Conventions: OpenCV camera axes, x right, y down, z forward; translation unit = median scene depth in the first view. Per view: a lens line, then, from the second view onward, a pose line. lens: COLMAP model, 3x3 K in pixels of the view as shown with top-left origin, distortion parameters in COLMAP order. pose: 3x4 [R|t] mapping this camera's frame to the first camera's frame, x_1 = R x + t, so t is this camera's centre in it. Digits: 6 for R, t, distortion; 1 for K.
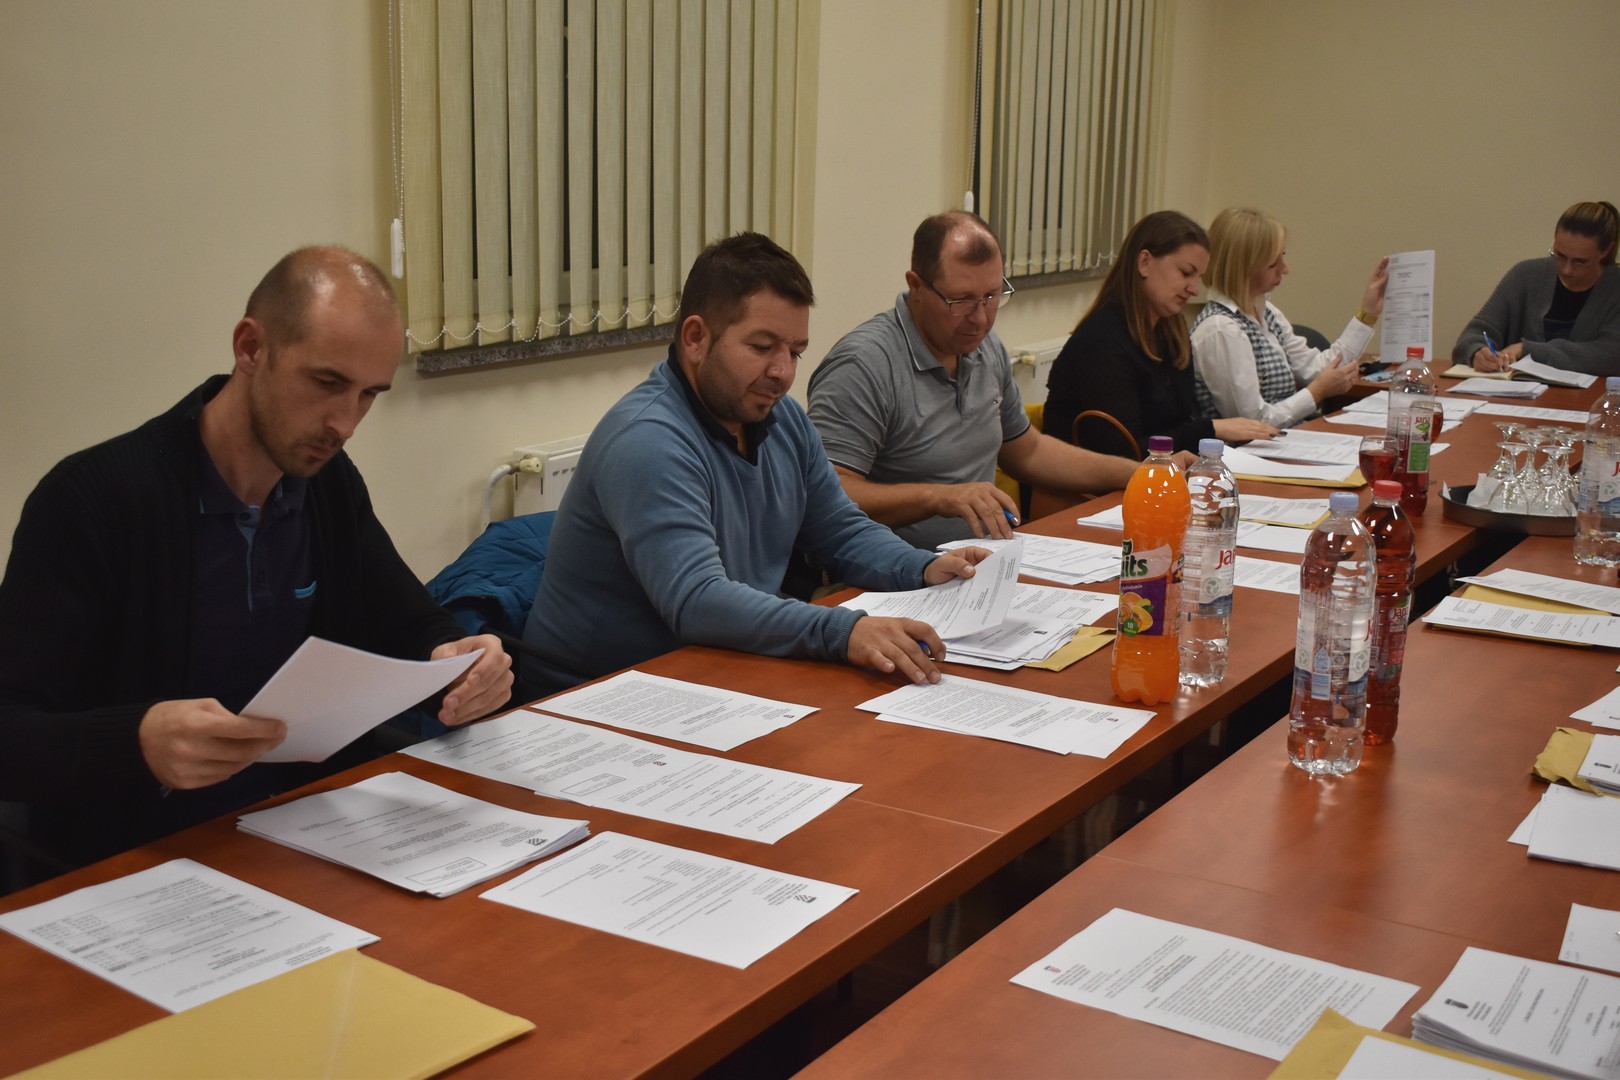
lens RADIAL K [[2137.6, 0, 809.8], [0, 2137.6, 539.4], [0, 0, 1]] dist [-0.020705, 0.000000]
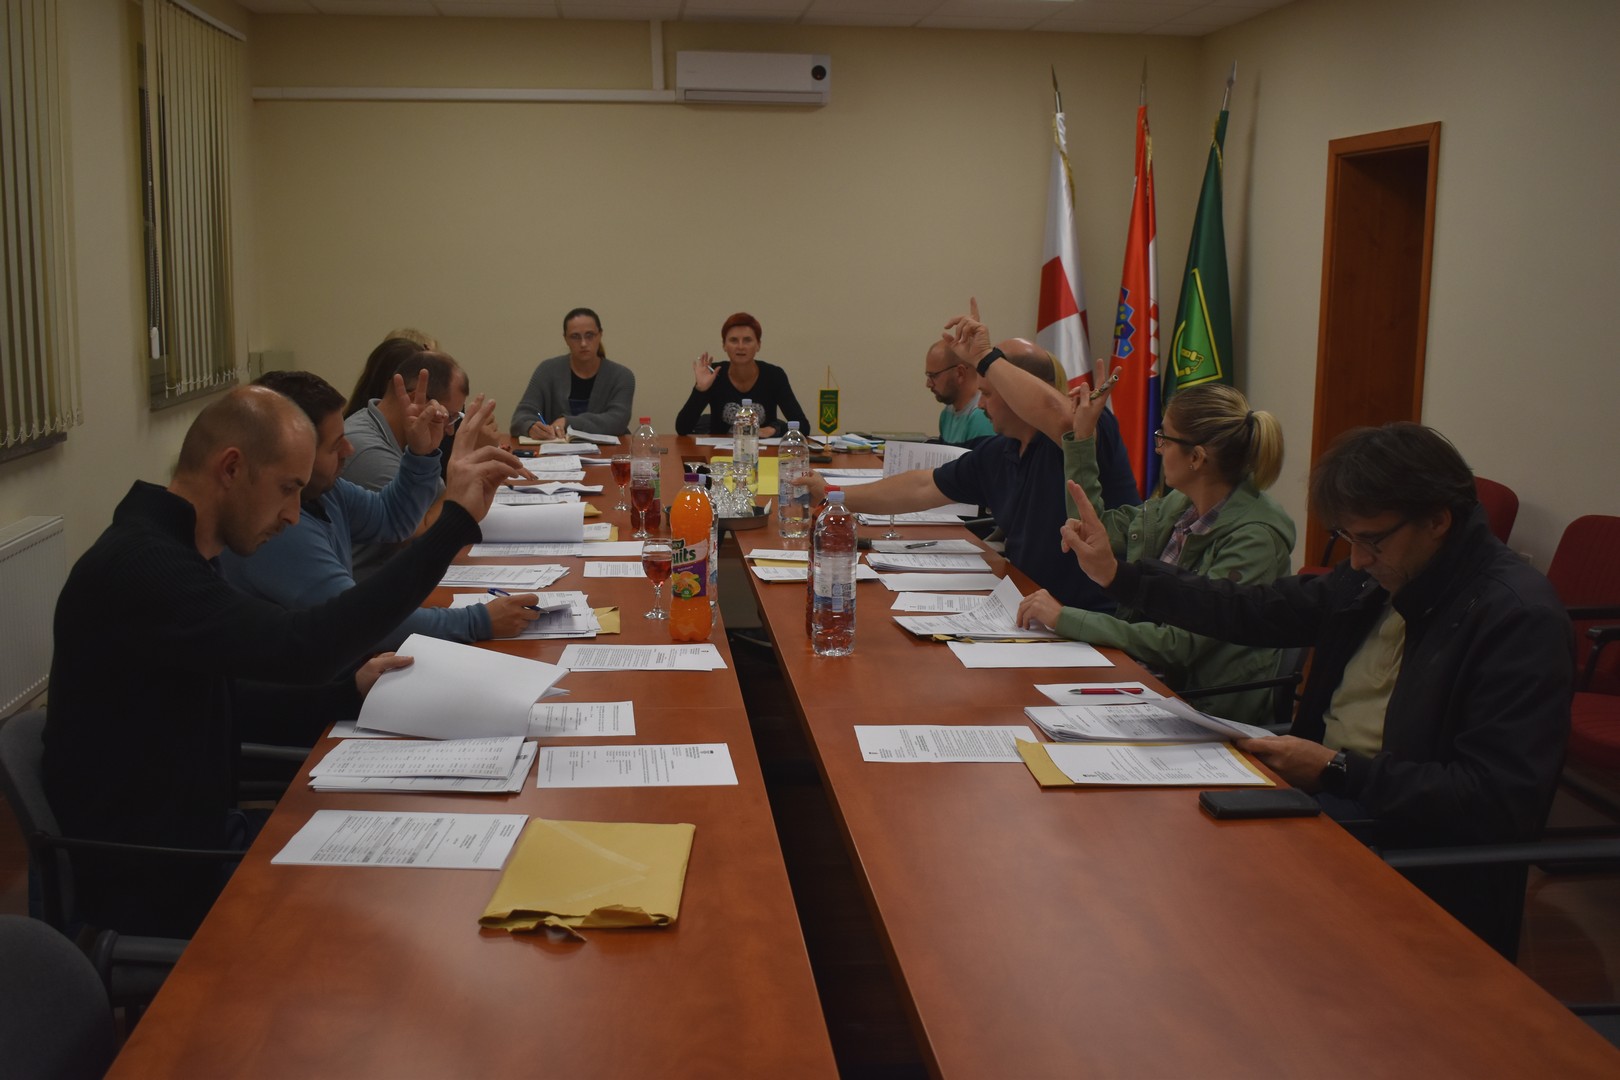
lens RADIAL K [[1664.7, 0, 808.7], [0, 1664.7, 538.2], [0, 0, 1]] dist [-0.023172, 0.000000]
pose [[0.840217, -0.127396, 0.527073, -0.542060], [0.143040, 0.989654, 0.011181, -0.001225], [-0.523045, 0.065998, 0.849746, -0.147886]]
